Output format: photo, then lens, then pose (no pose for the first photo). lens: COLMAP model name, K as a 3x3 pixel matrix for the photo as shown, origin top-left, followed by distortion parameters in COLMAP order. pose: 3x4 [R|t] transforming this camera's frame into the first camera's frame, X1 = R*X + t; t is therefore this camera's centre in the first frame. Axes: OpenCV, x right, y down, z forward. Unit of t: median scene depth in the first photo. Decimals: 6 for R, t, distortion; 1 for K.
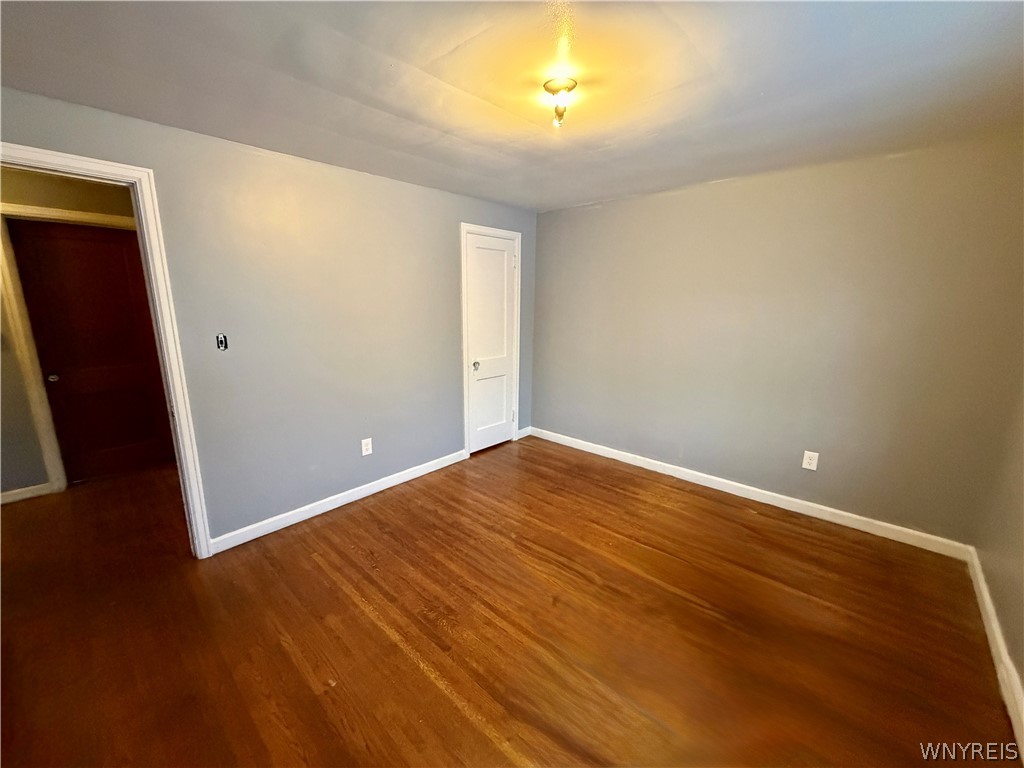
lens RADIAL K [[408.5, 0, 513.8], [0, 408.5, 387.9], [0, 0, 1]] dist [0.000257, -0.000340]
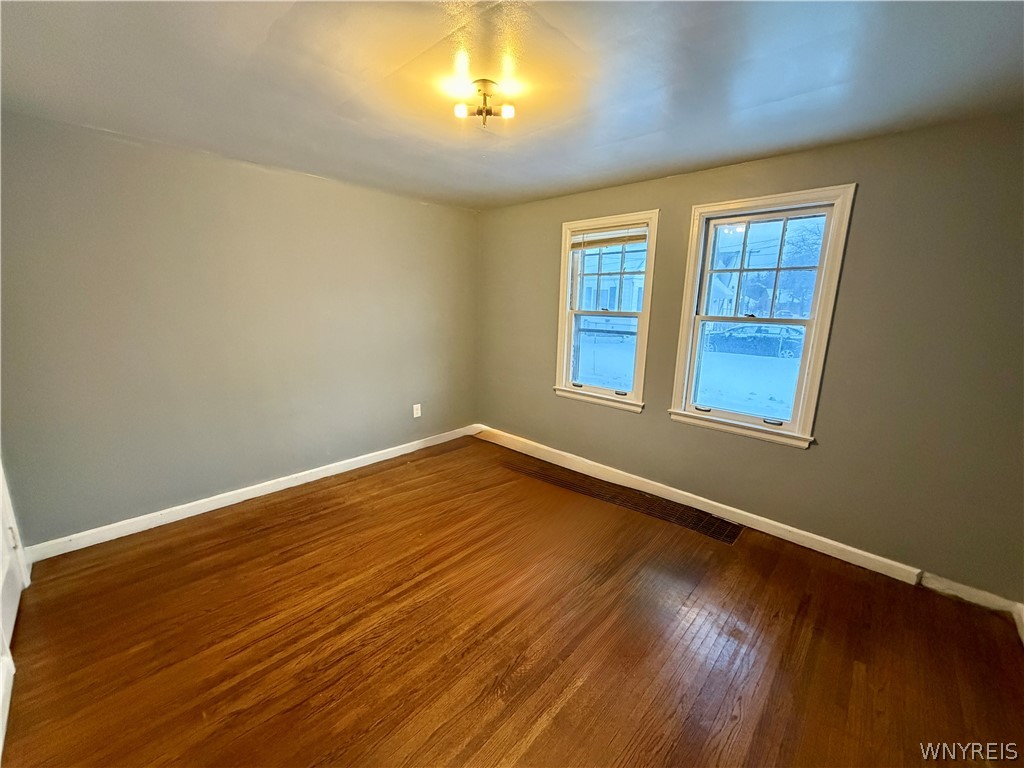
lens RADIAL K [[408.5, 0, 513.8], [0, 408.5, 381.9], [0, 0, 1]] dist [0.000257, -0.000340]
pose [[0.009387, -0.197954, 0.980166, -0.574659], [0.189696, 0.962763, 0.192623, -0.113903], [-0.981798, 0.184126, 0.046589, 0.554038]]
